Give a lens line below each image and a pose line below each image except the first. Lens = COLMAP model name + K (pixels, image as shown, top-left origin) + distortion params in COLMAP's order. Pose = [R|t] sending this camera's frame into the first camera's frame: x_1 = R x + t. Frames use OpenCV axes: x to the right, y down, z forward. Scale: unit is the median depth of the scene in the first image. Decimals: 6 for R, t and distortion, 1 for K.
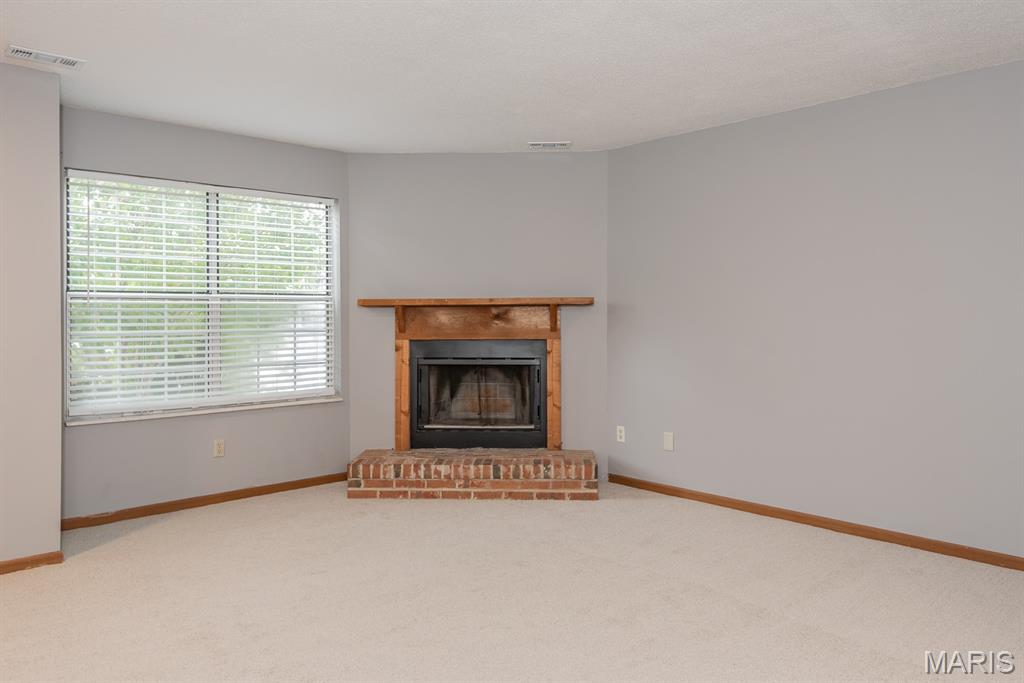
lens RADIAL K [[725.8, 0, 525.8], [0, 725.8, 307.5], [0, 0, 1]] dist [0.014383, -0.013507]
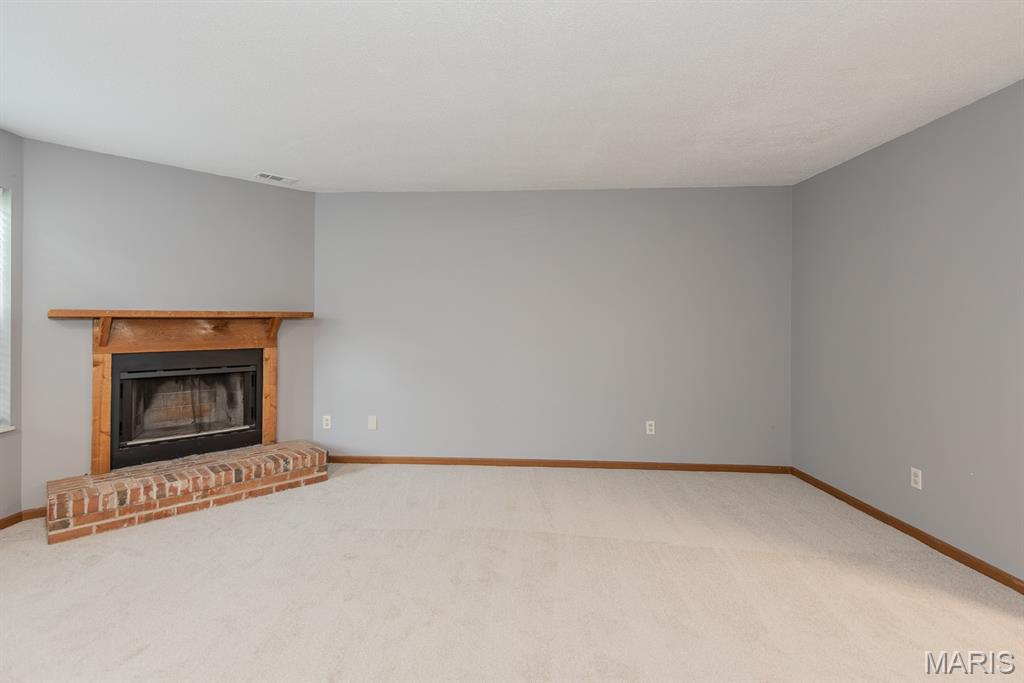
lens RADIAL K [[468.6, 0, 462.6], [0, 468.6, 320.0], [0, 0, 1]] dist [0.030755, -0.015373]
pose [[0.736606, 0.008928, 0.676264, -0.266181], [-0.007829, 0.999958, -0.004674, 0.000623], [-0.676277, -0.001852, 0.736645, 0.270095]]
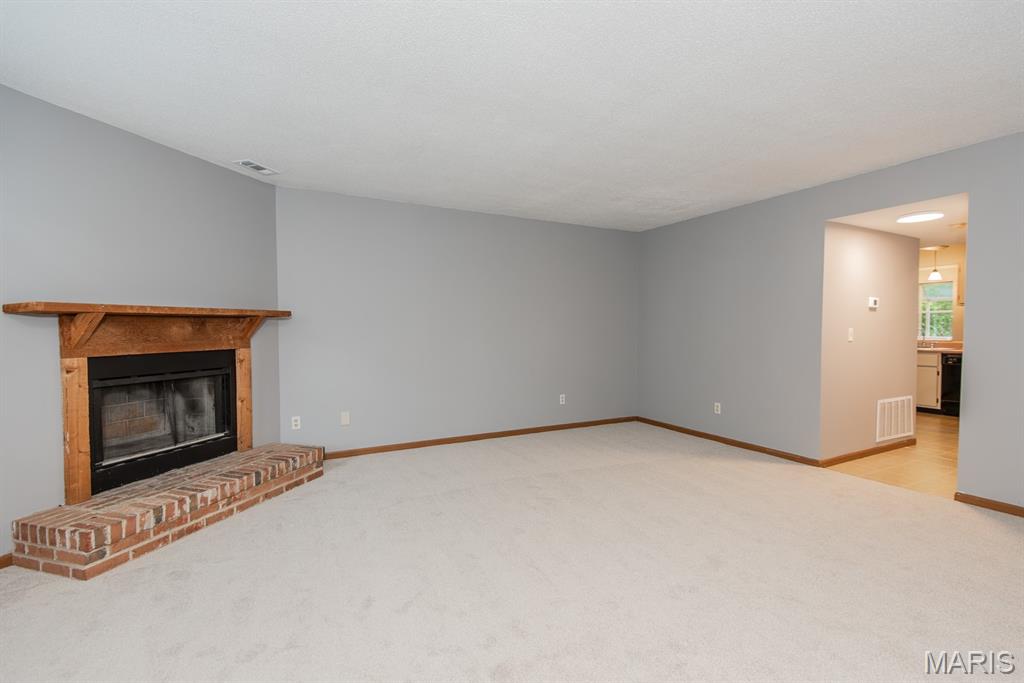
lens RADIAL K [[468.6, 0, 510.4], [0, 468.6, 335.3], [0, 0, 1]] dist [0.030755, -0.015373]
pose [[0.273260, -0.017151, 0.961787, -0.579837], [-0.008223, 0.999763, 0.020165, 0.007760], [-0.961905, -0.013419, 0.273054, 0.473662]]
